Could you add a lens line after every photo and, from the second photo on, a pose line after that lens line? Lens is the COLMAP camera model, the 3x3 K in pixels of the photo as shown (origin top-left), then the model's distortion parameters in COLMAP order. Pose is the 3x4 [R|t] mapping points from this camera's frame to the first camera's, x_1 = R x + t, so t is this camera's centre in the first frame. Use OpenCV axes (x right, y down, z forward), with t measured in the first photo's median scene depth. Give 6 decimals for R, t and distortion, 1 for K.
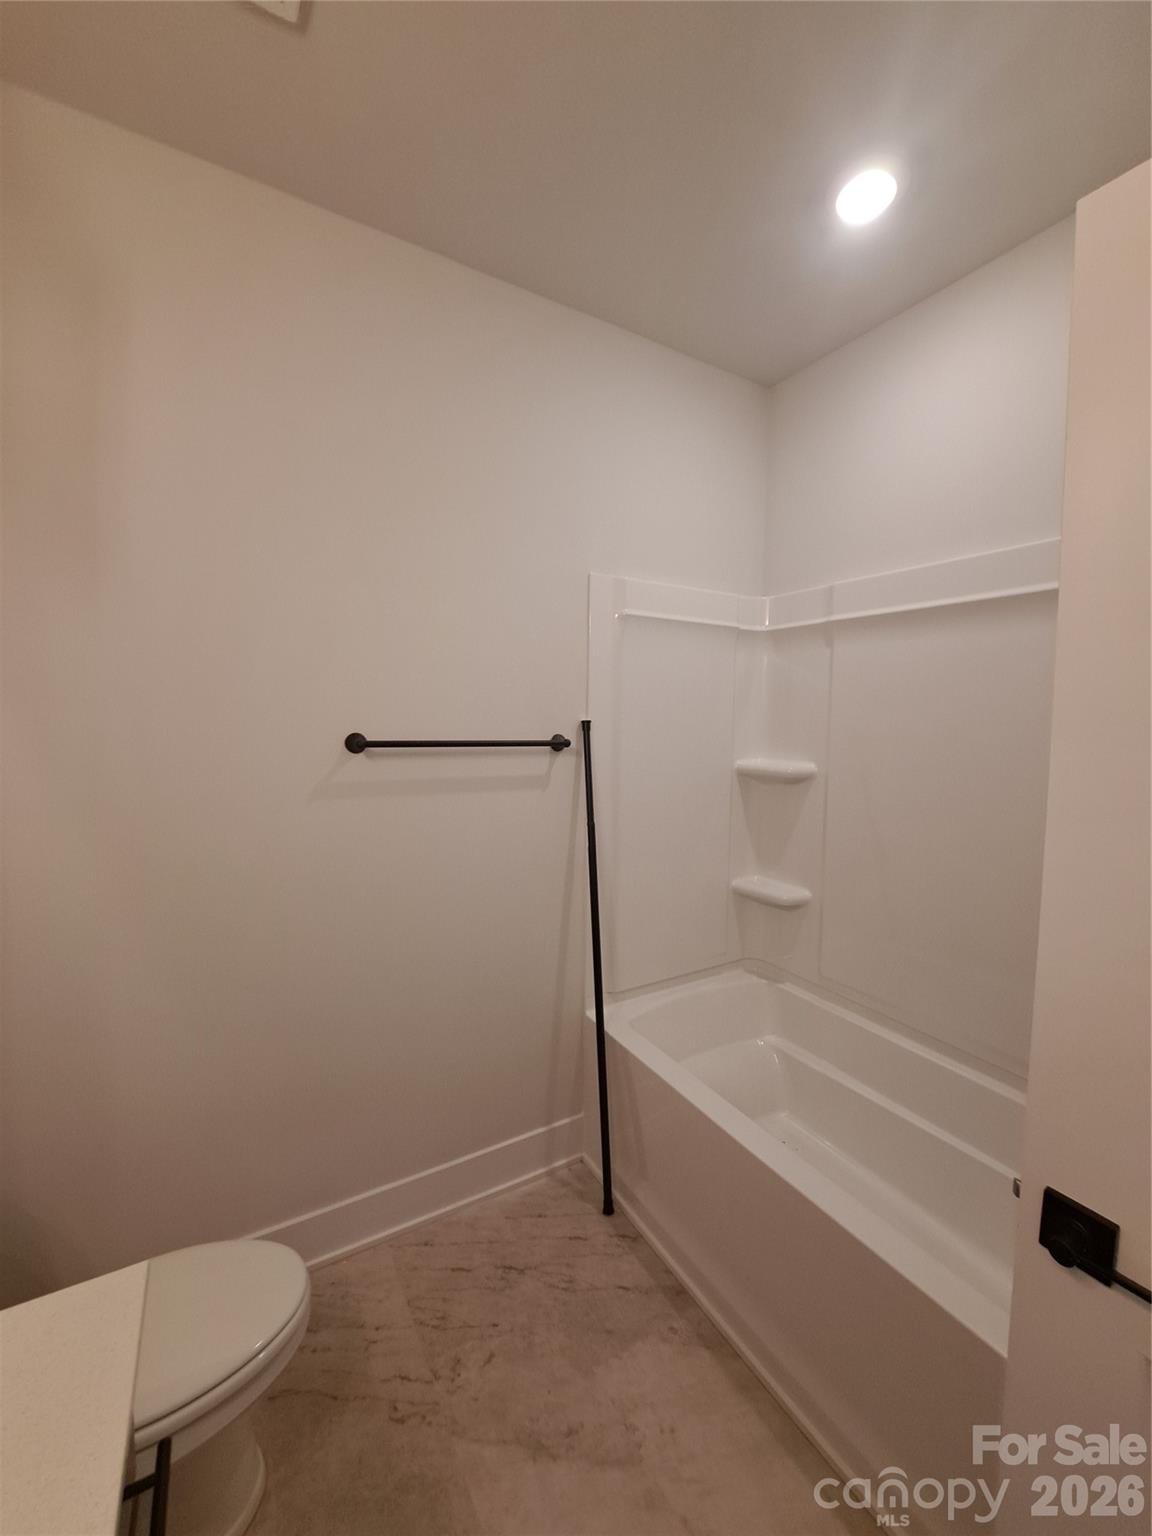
lens RADIAL K [[620.0, 0, 575.3], [0, 620.0, 775.7], [0, 0, 1]] dist [-0.003983, -0.001023]
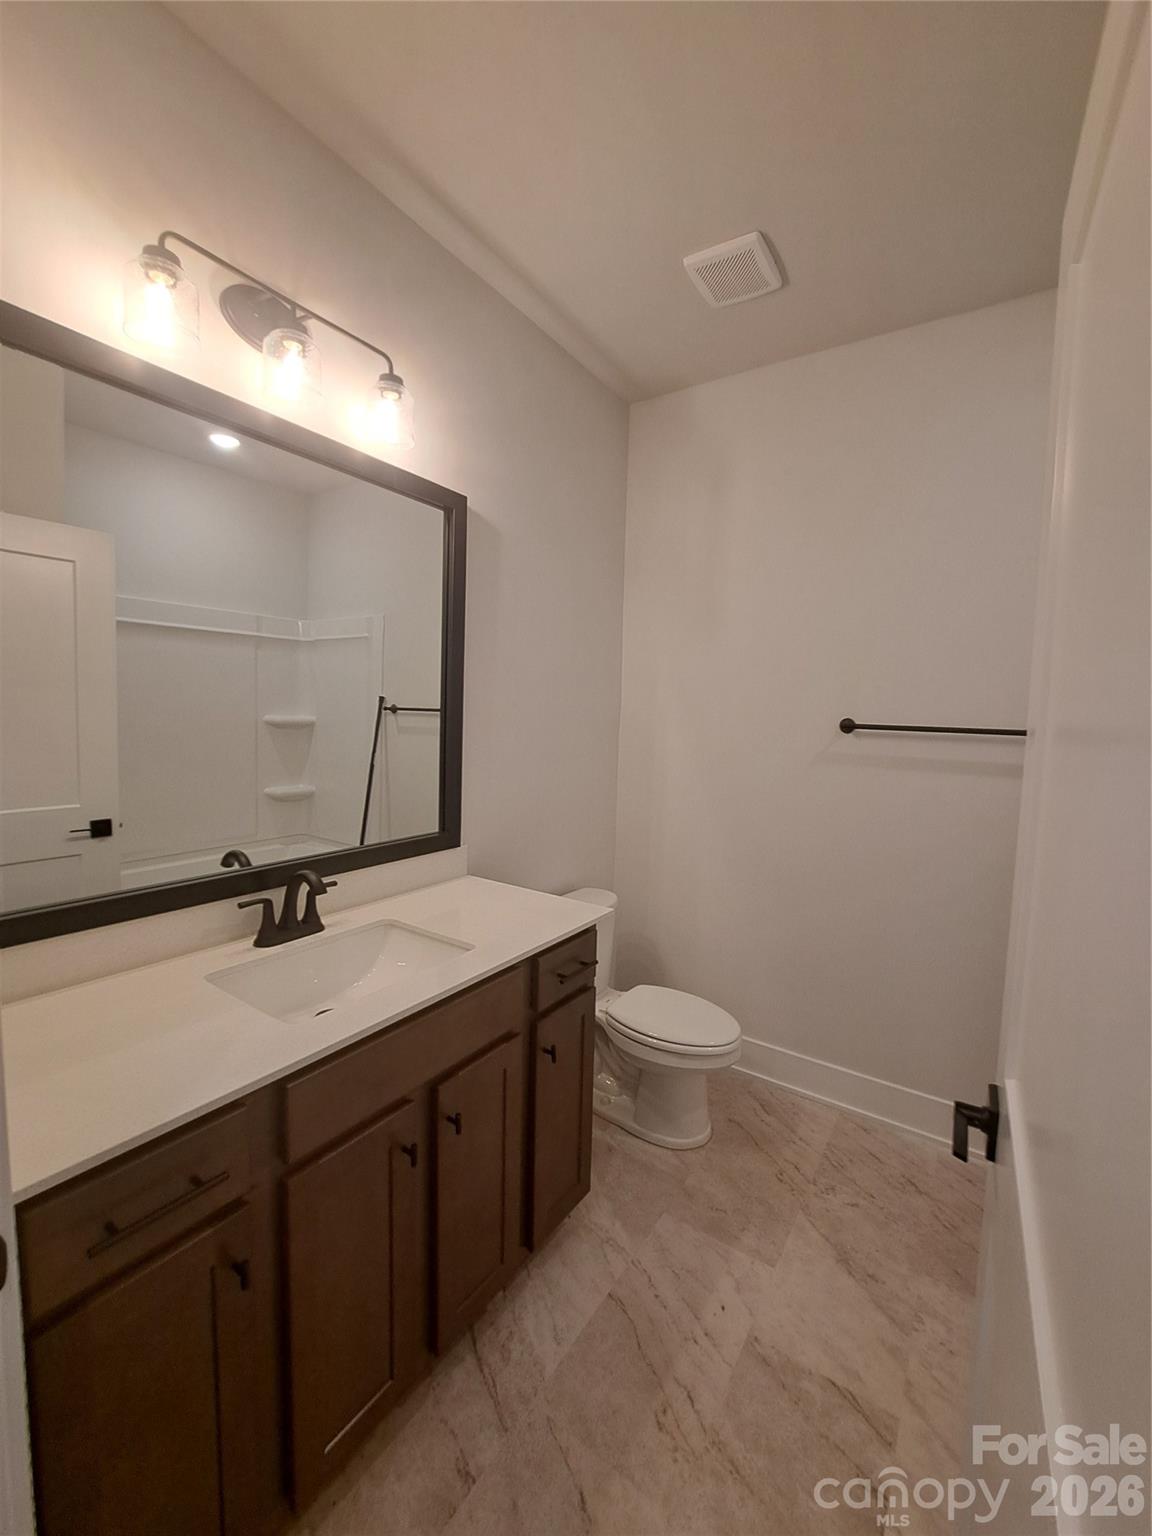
lens RADIAL K [[620.0, 0, 576.1], [0, 620.0, 764.5], [0, 0, 1]] dist [-0.003983, -0.001023]
pose [[0.420700, 0.085215, -0.903189, 0.665673], [-0.104292, 0.993521, 0.045159, 0.035178], [0.901185, 0.075197, 0.426862, -0.129036]]
